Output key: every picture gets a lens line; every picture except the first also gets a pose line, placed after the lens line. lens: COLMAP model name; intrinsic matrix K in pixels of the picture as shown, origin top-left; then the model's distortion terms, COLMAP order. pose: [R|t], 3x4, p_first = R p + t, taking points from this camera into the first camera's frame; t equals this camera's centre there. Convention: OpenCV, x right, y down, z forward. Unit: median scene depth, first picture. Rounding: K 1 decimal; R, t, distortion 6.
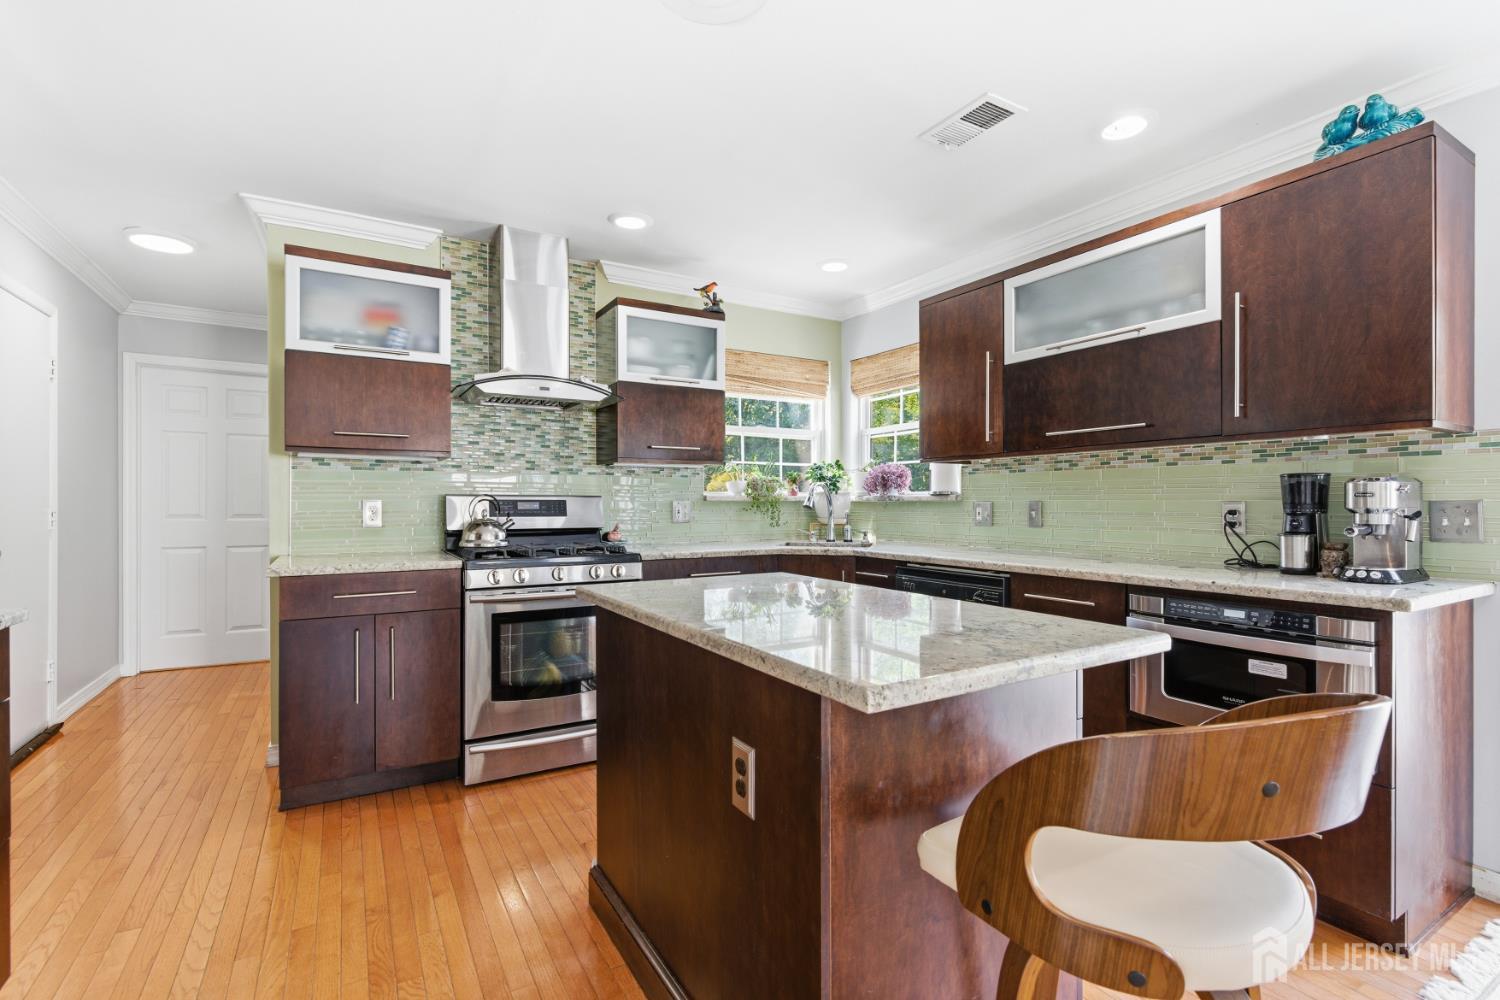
lens RADIAL K [[679.0, 0, 742.8], [0, 679.0, 498.5], [0, 0, 1]] dist [-0.001667, 0.001203]
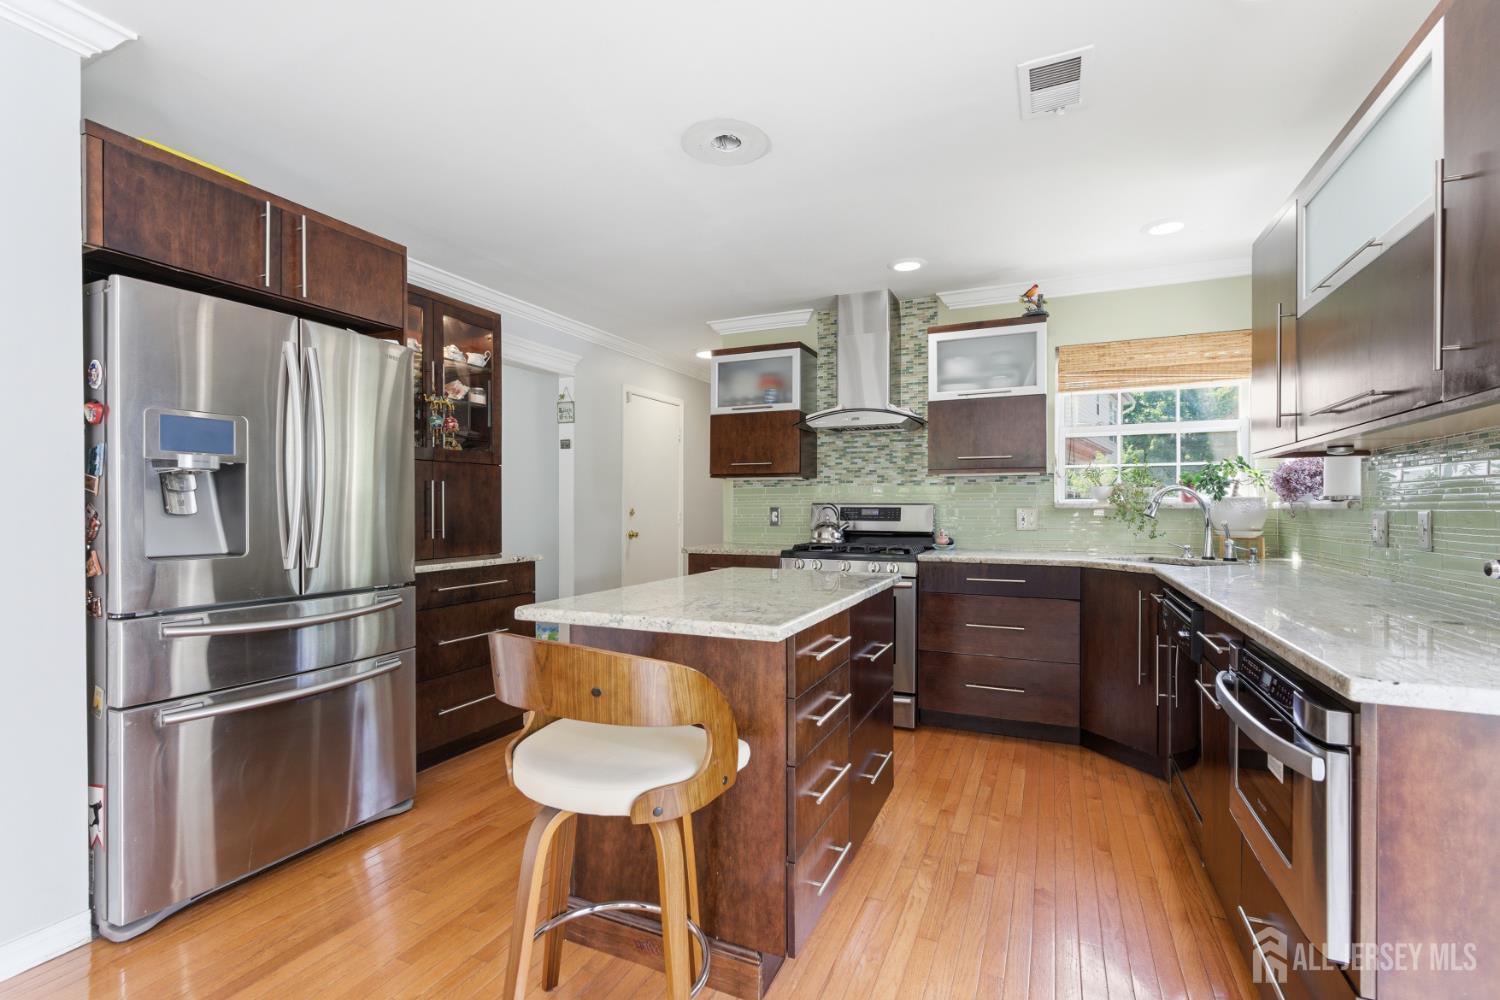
lens RADIAL K [[679.0, 0, 744.2], [0, 679.0, 510.7], [0, 0, 1]] dist [-0.001667, 0.001203]
pose [[0.581378, 0.000807, -0.813634, 0.531127], [0.002490, 0.999993, 0.002771, 0.003824], [0.813630, -0.003637, 0.581371, 0.090918]]
